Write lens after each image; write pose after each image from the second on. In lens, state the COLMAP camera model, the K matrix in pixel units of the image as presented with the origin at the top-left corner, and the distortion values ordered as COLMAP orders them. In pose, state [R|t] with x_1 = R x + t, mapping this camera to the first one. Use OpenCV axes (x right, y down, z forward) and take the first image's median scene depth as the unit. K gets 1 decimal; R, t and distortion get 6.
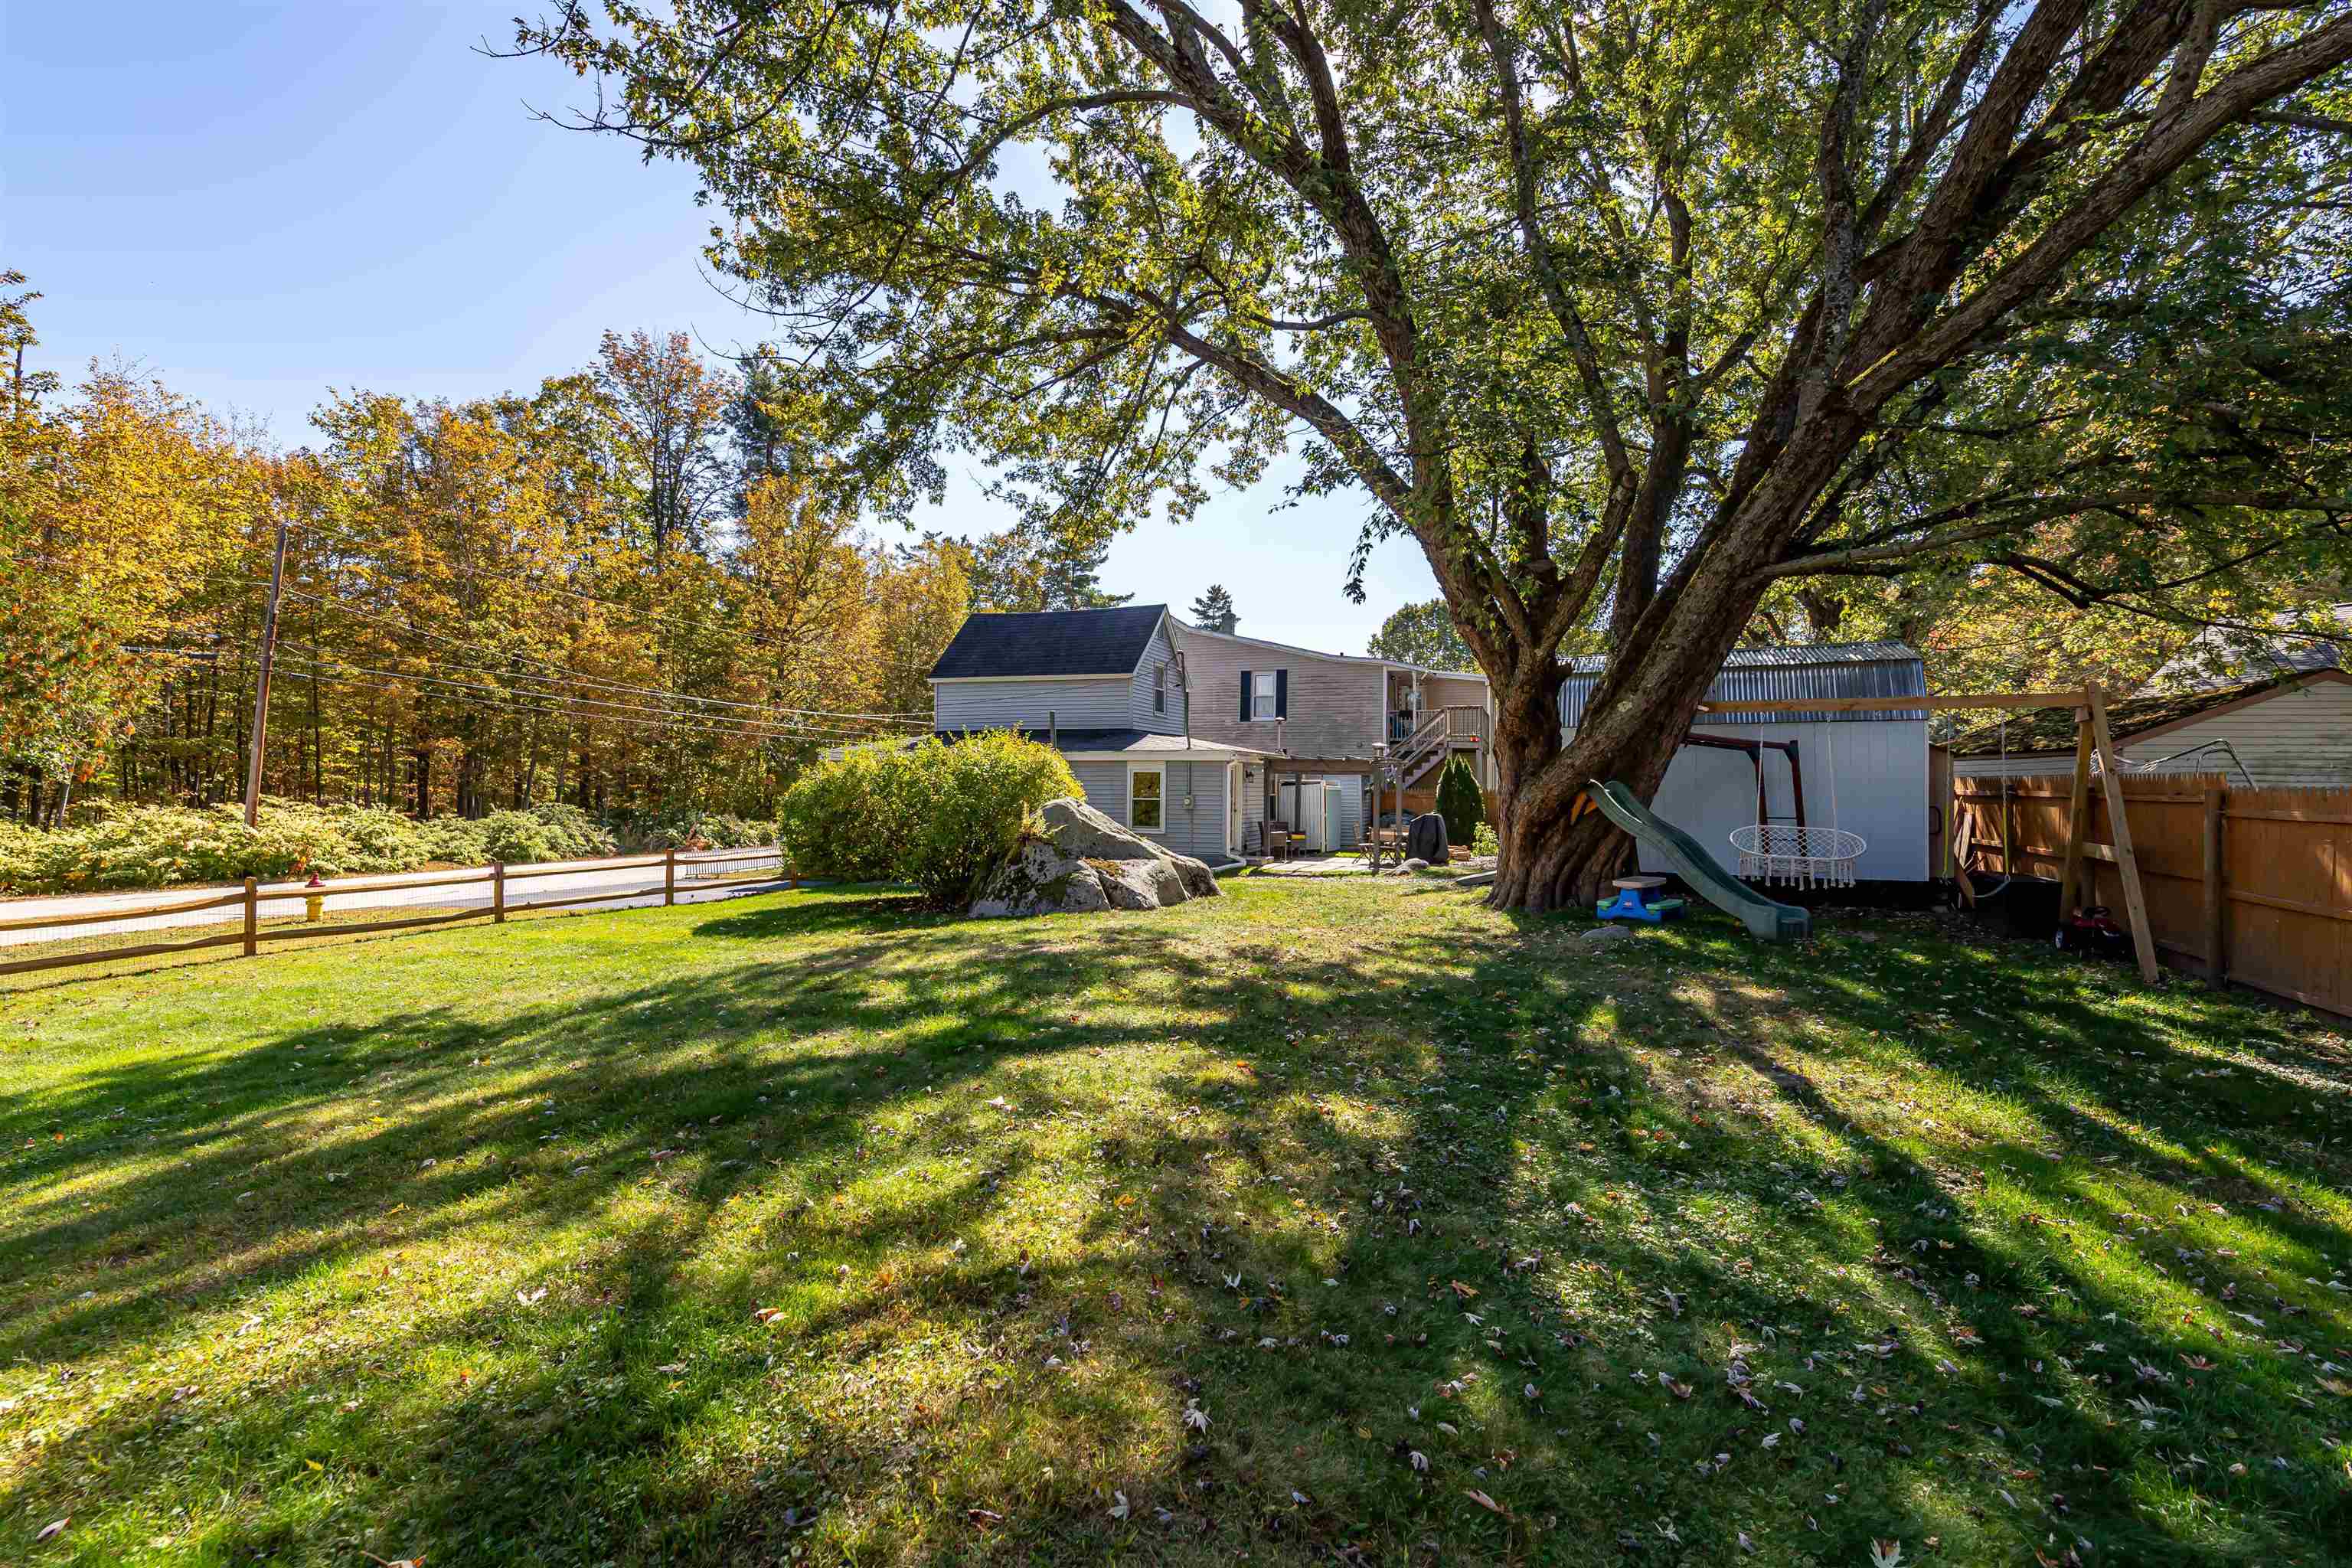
lens RADIAL K [[1024.5, 0, 1176.0], [0, 1024.5, 784.0], [0, 0, 1]] dist [0.001482, -0.000040]
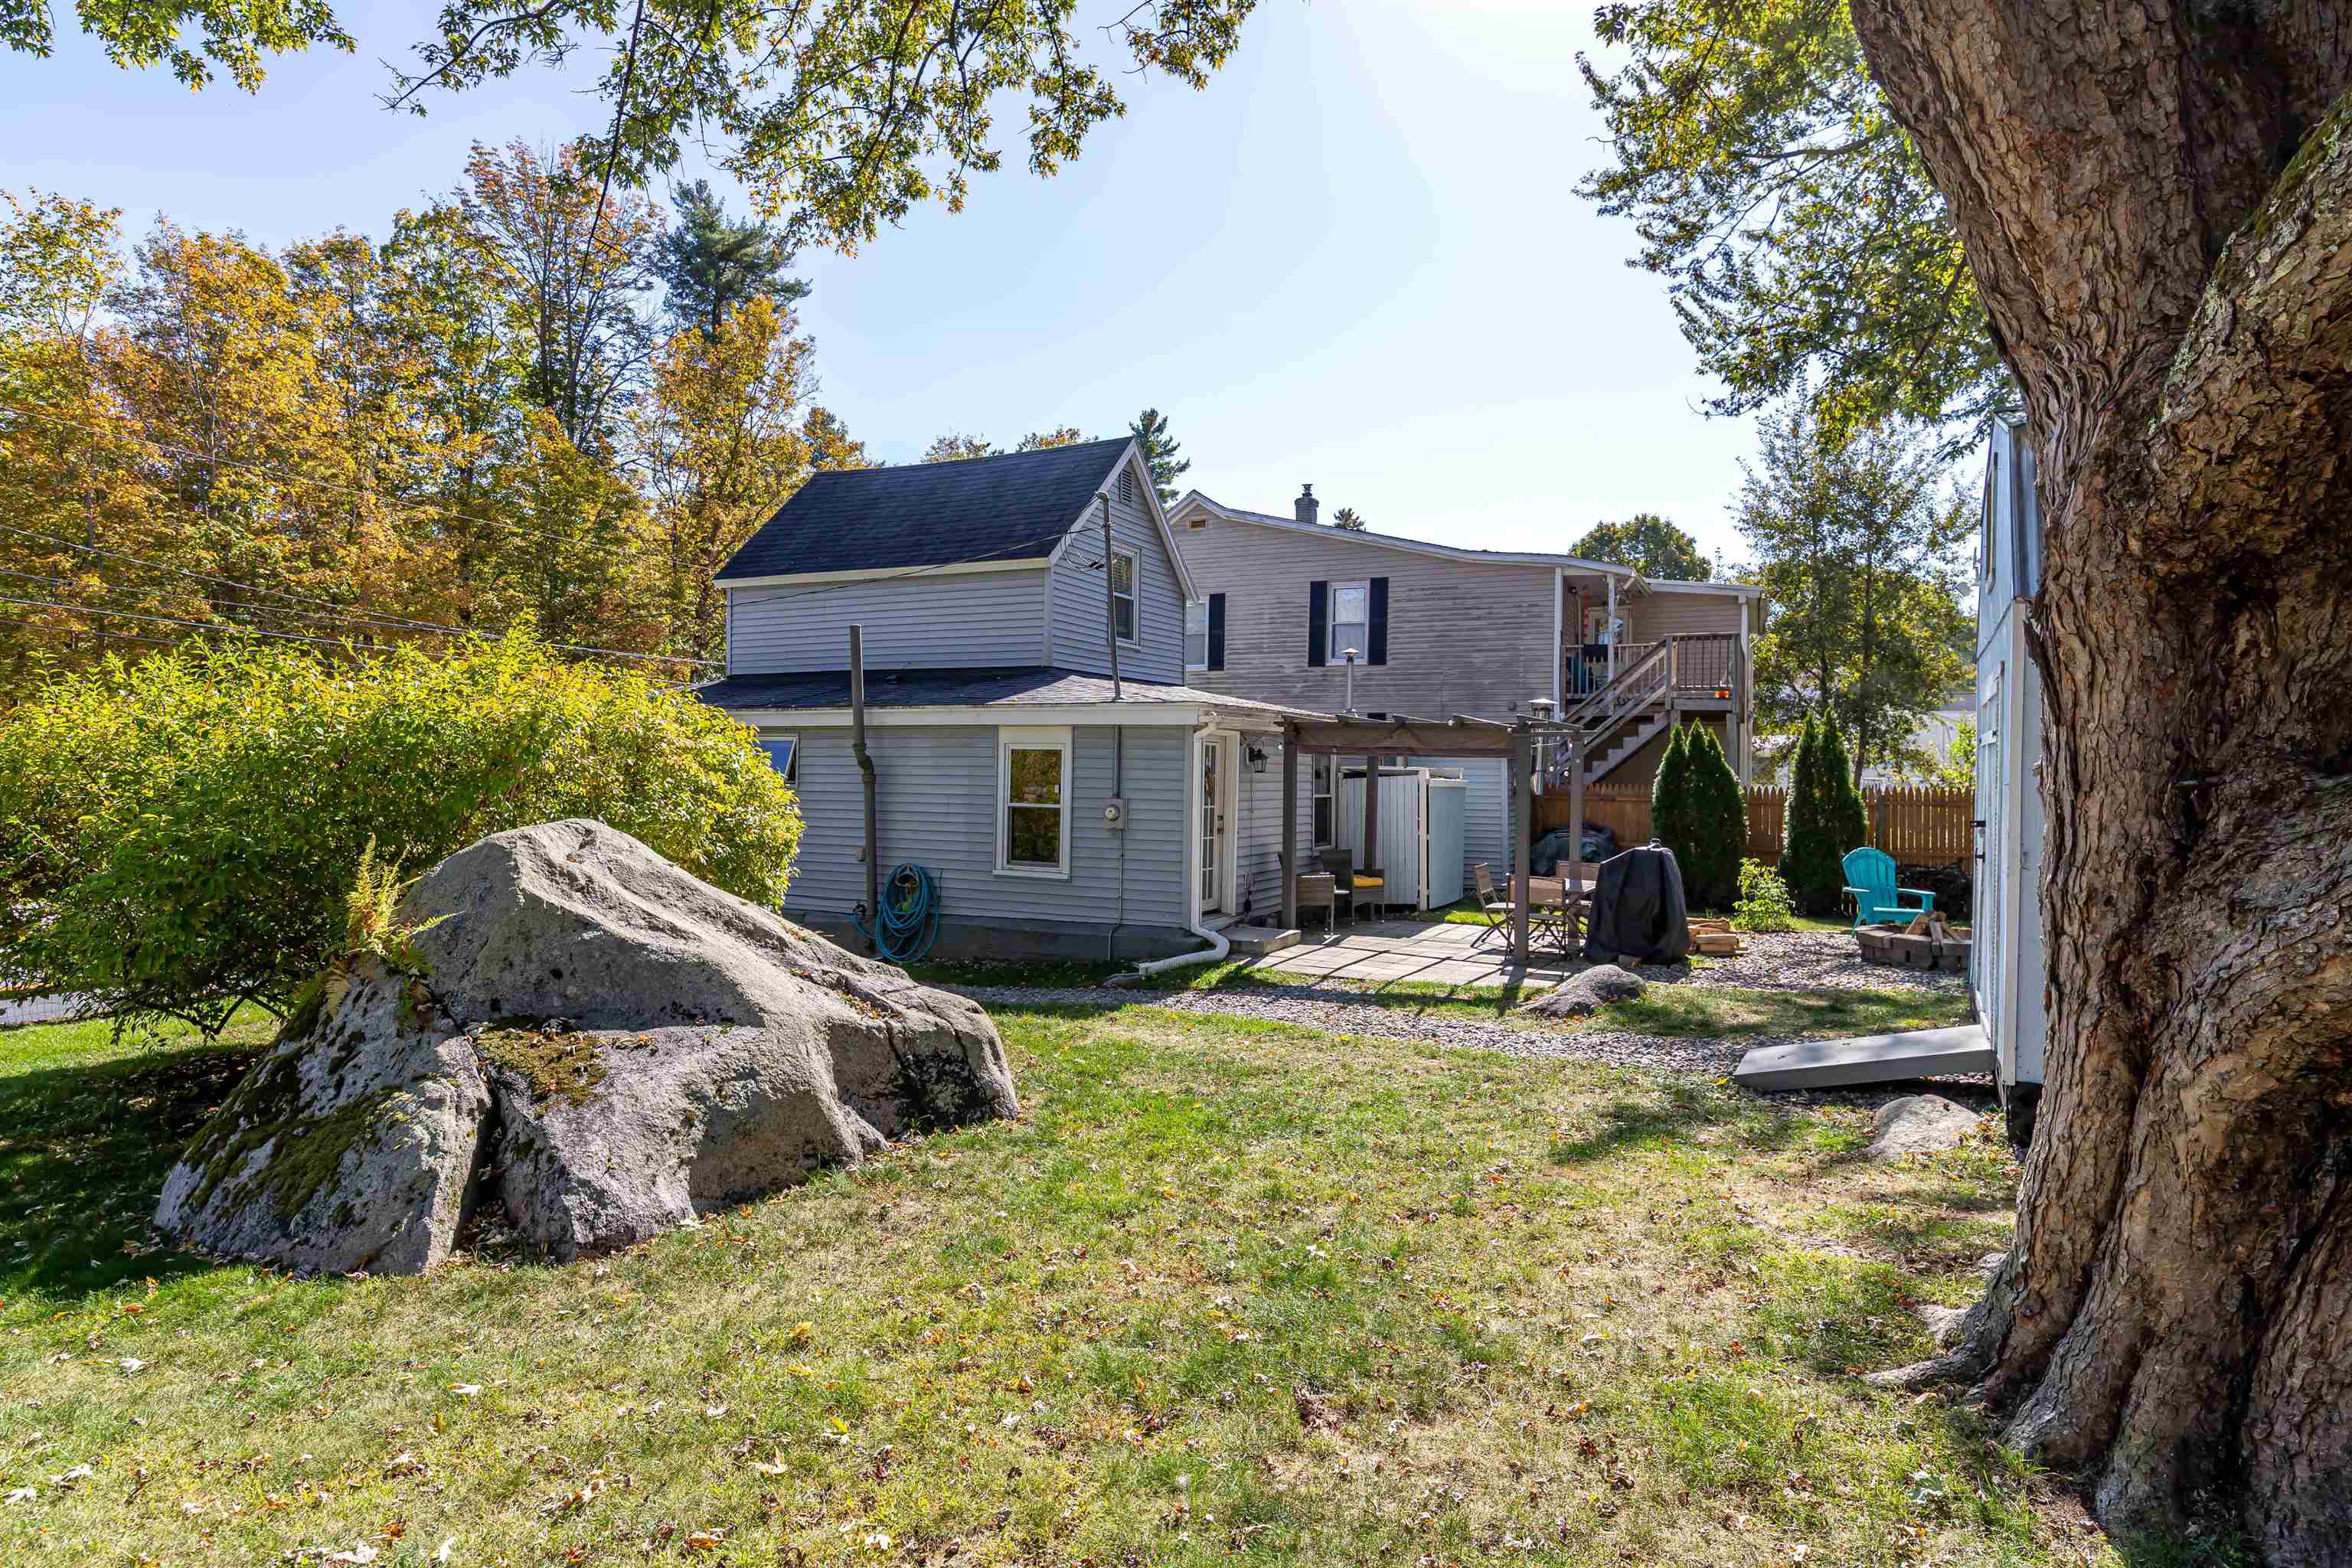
lens RADIAL K [[1241.0, 0, 1176.0], [0, 1241.0, 784.0], [0, 0, 1]] dist [-0.003018, -0.000444]
pose [[0.994246, 0.008870, -0.106754, 0.089594], [-0.007334, 0.999864, 0.014768, -0.004065], [0.106870, -0.013900, 0.994176, 0.386375]]
